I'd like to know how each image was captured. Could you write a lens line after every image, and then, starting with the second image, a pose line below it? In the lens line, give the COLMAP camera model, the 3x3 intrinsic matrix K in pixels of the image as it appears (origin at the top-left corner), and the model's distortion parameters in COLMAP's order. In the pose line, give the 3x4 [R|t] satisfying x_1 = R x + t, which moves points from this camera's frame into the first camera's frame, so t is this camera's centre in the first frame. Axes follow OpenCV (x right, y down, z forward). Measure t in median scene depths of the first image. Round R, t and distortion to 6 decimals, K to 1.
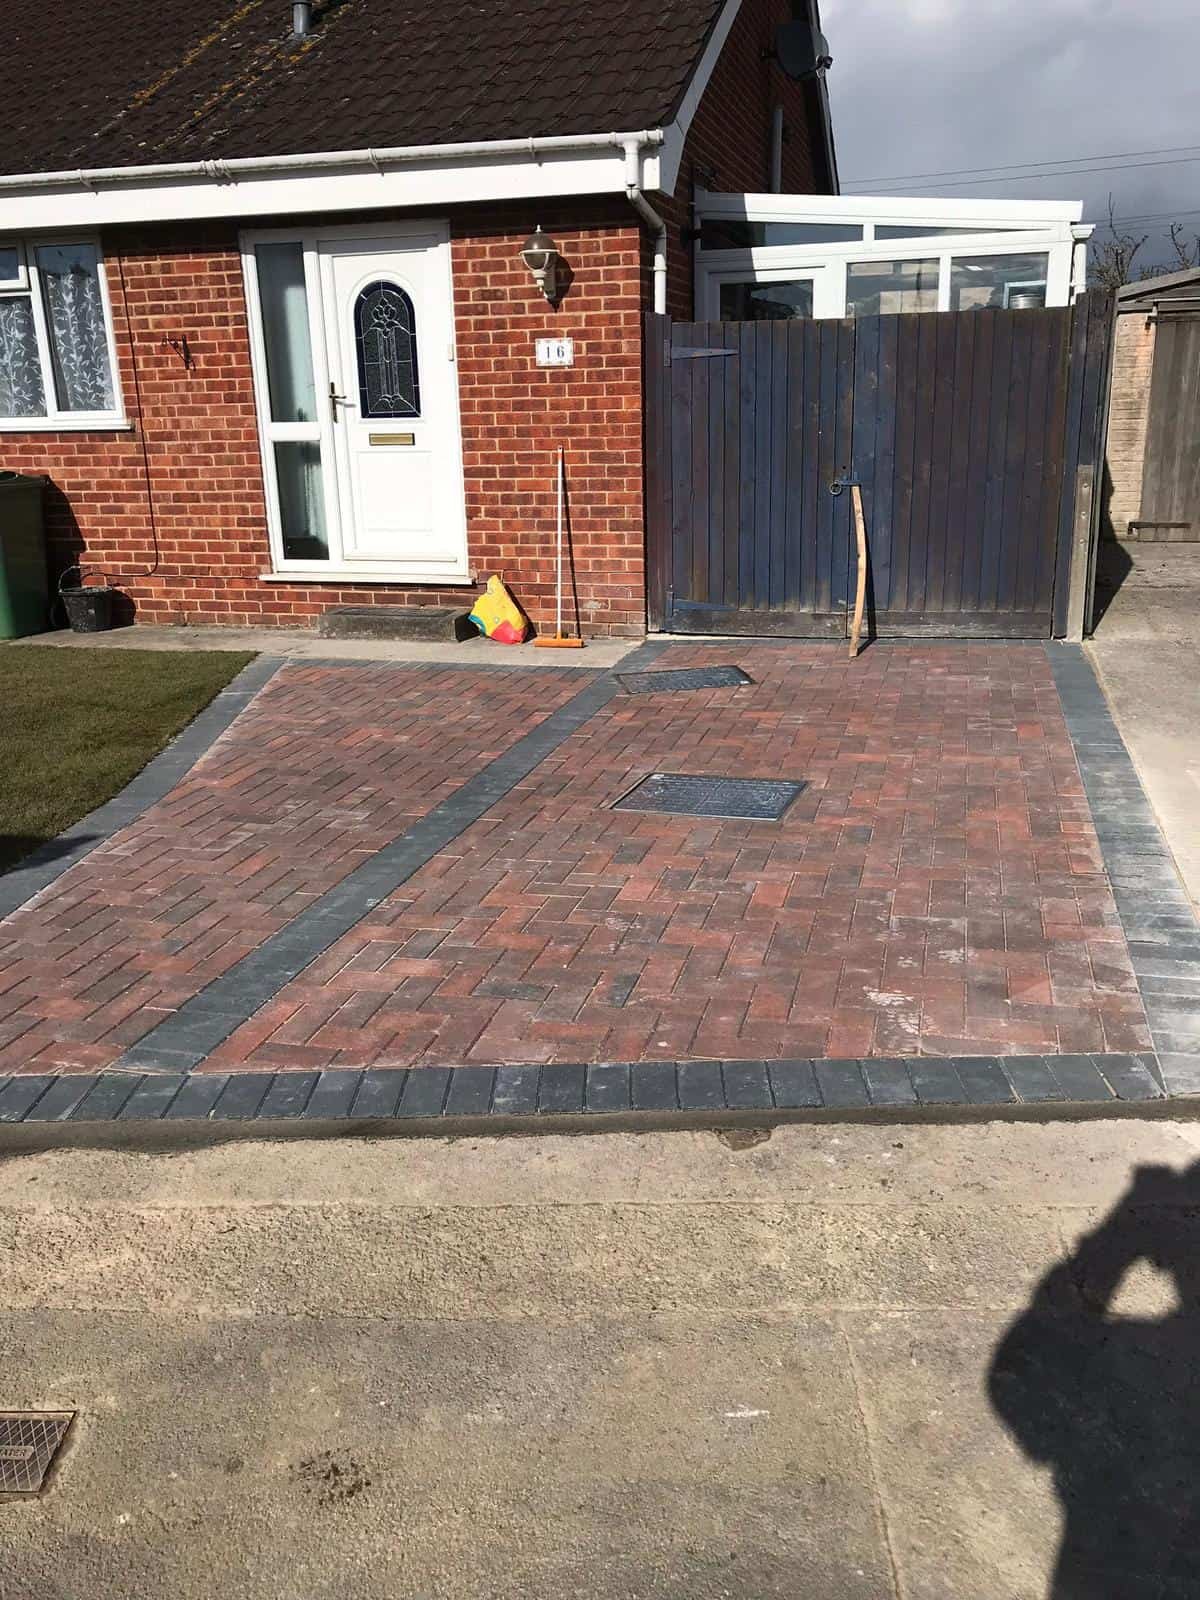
lens RADIAL K [[1330.1, 0, 603.0], [0, 1330.1, 809.4], [0, 0, 1]] dist [0.039047, -0.074647]
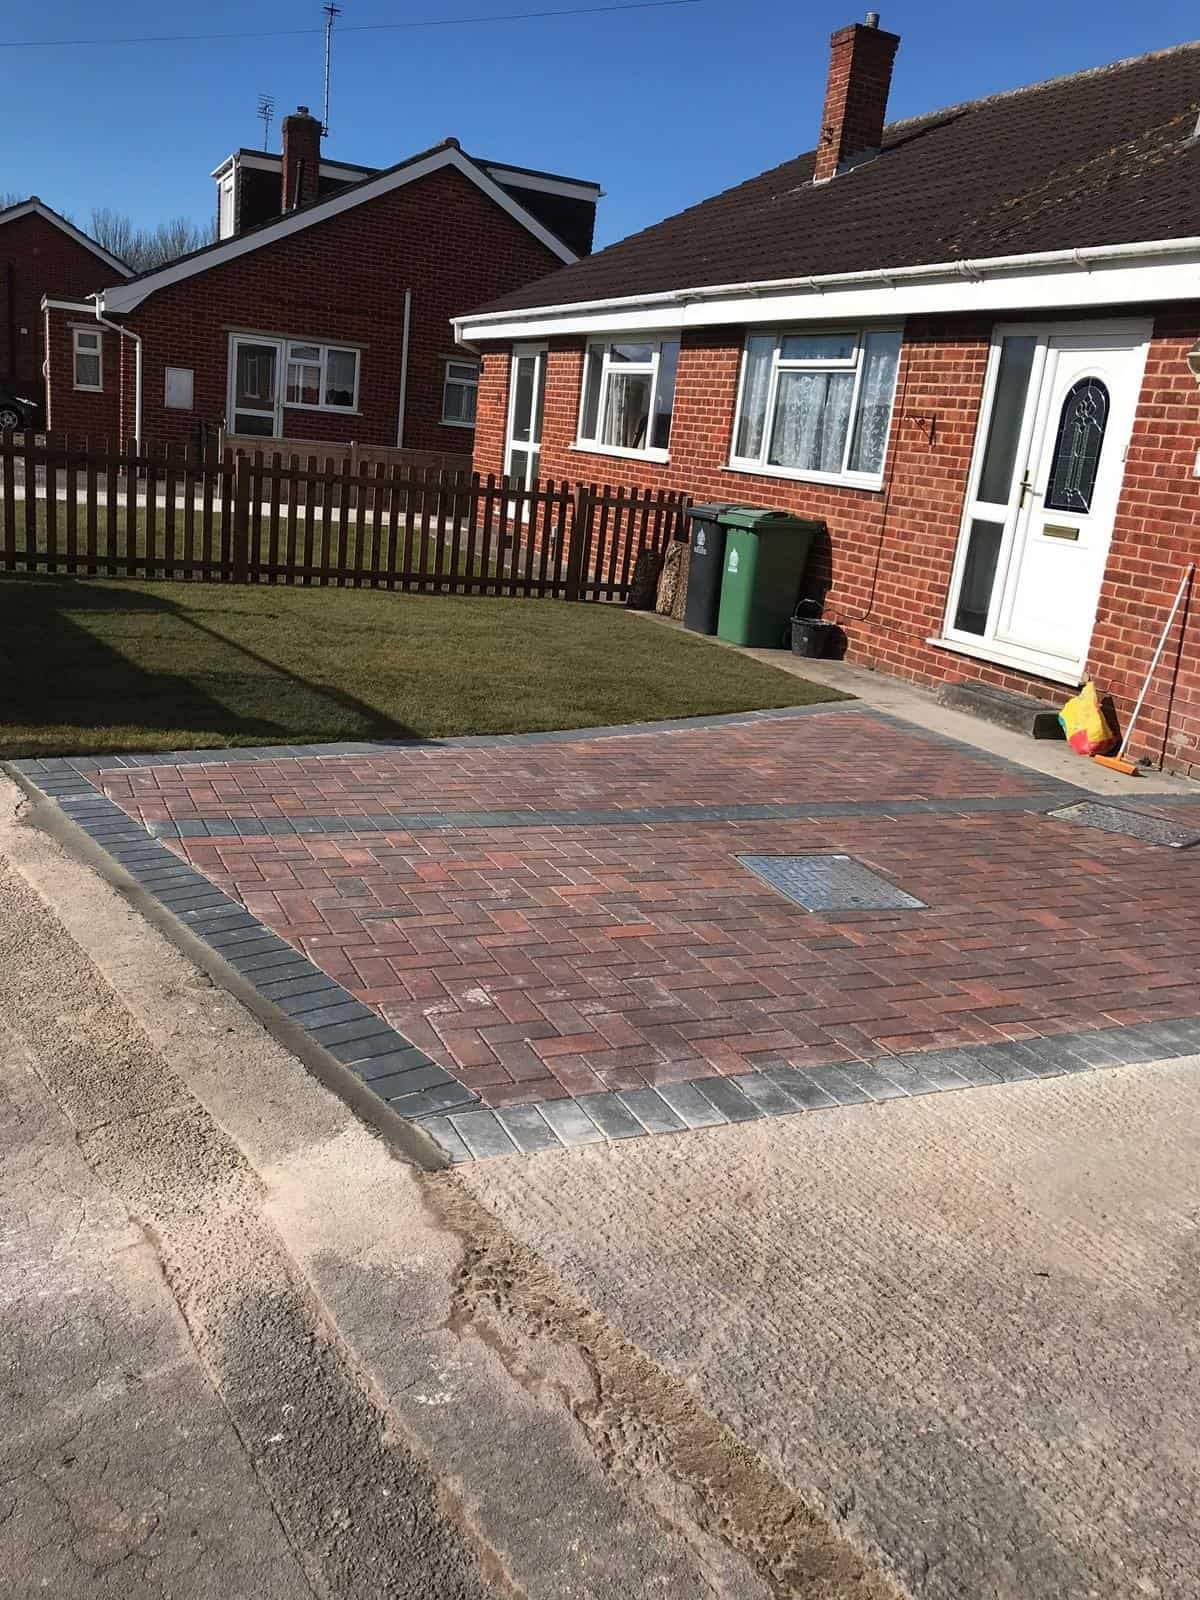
lens RADIAL K [[1330.1, 0, 596.7], [0, 1330.1, 807.9], [0, 0, 1]] dist [0.039047, -0.074647]
pose [[0.615485, 0.298871, -0.729283, 0.428091], [-0.345627, 0.933944, 0.091050, -0.057449], [0.708322, 0.196020, 0.678127, 0.122498]]
